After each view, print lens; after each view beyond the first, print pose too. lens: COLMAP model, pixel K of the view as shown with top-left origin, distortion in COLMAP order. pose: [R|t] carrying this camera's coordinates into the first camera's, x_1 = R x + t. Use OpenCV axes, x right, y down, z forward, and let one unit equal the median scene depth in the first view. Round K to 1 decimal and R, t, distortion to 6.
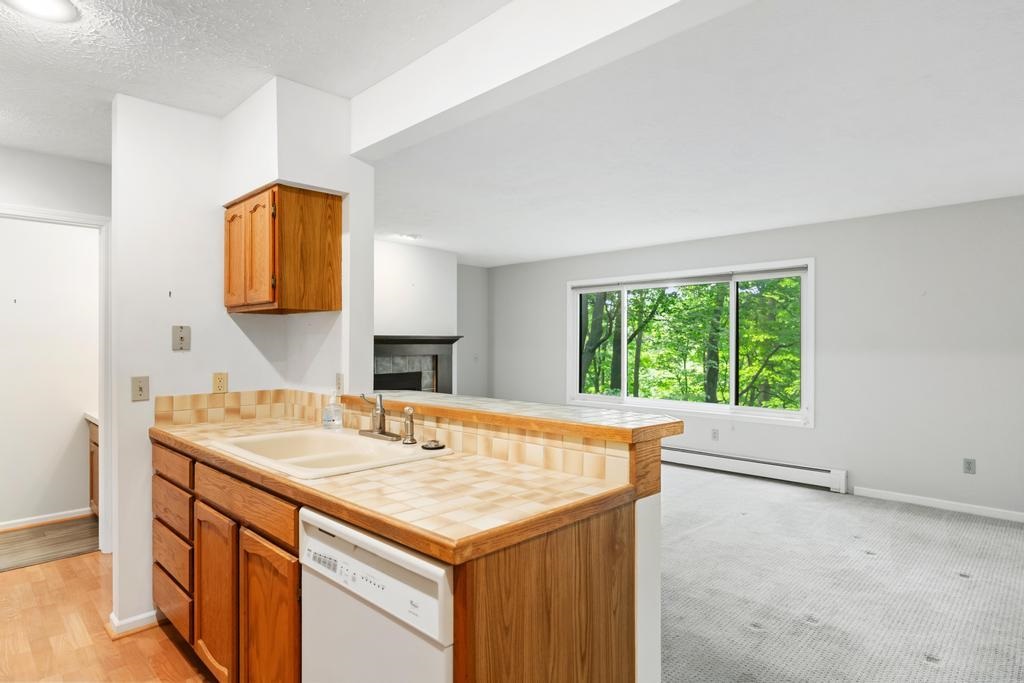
lens RADIAL K [[559.9, 0, 508.4], [0, 559.9, 338.6], [0, 0, 1]] dist [-0.000030, 0.000374]
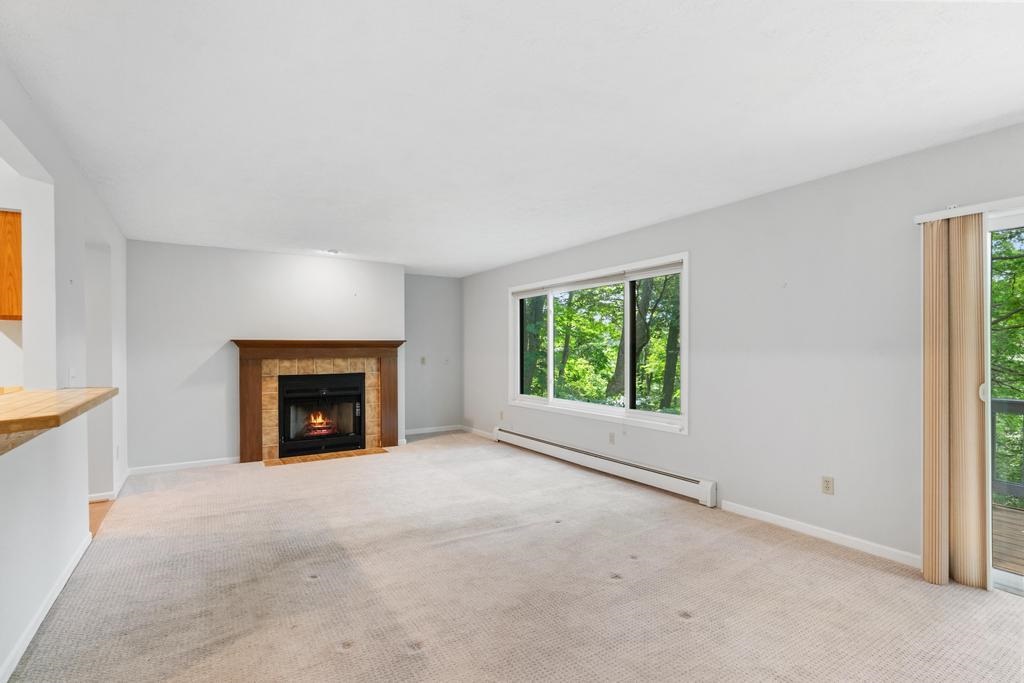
lens RADIAL K [[494.6, 0, 509.6], [0, 494.6, 351.1], [0, 0, 1]] dist [-0.008402, 0.003160]
pose [[0.972997, -0.004615, -0.230773, 0.464110], [0.007394, 0.999910, 0.011178, 0.009548], [0.230701, -0.012582, 0.972943, 0.140955]]
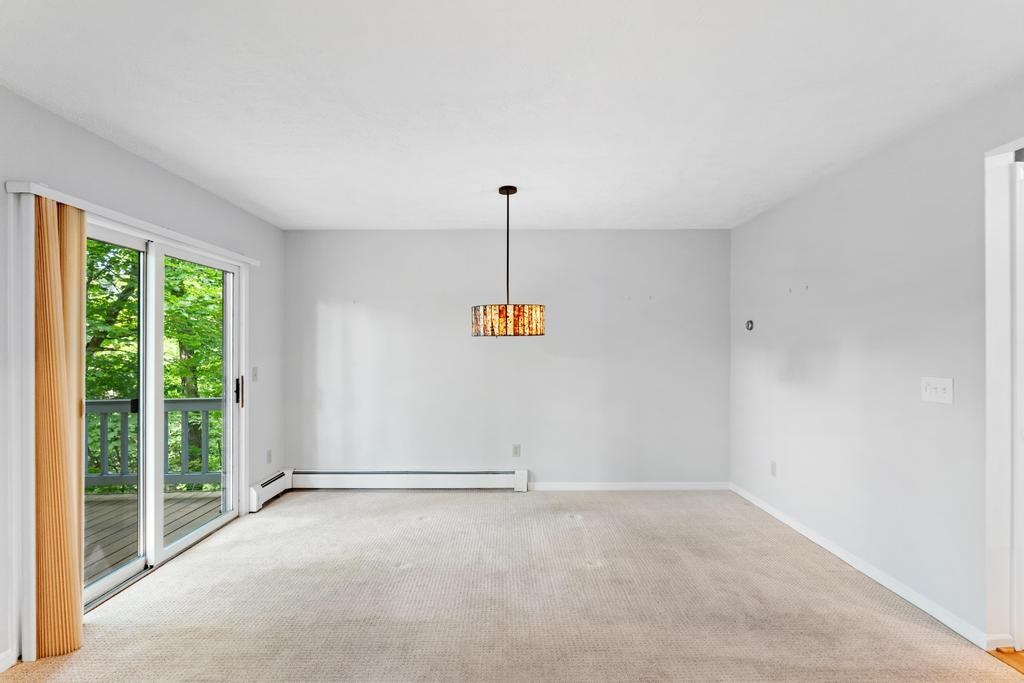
lens RADIAL K [[494.6, 0, 510.3], [0, 494.6, 344.7], [0, 0, 1]] dist [-0.008402, 0.003160]
pose [[-0.703292, 0.000738, 0.710901, 0.203104], [-0.005496, 0.999964, -0.006475, 0.002539], [-0.710880, -0.008461, -0.703263, 0.801996]]
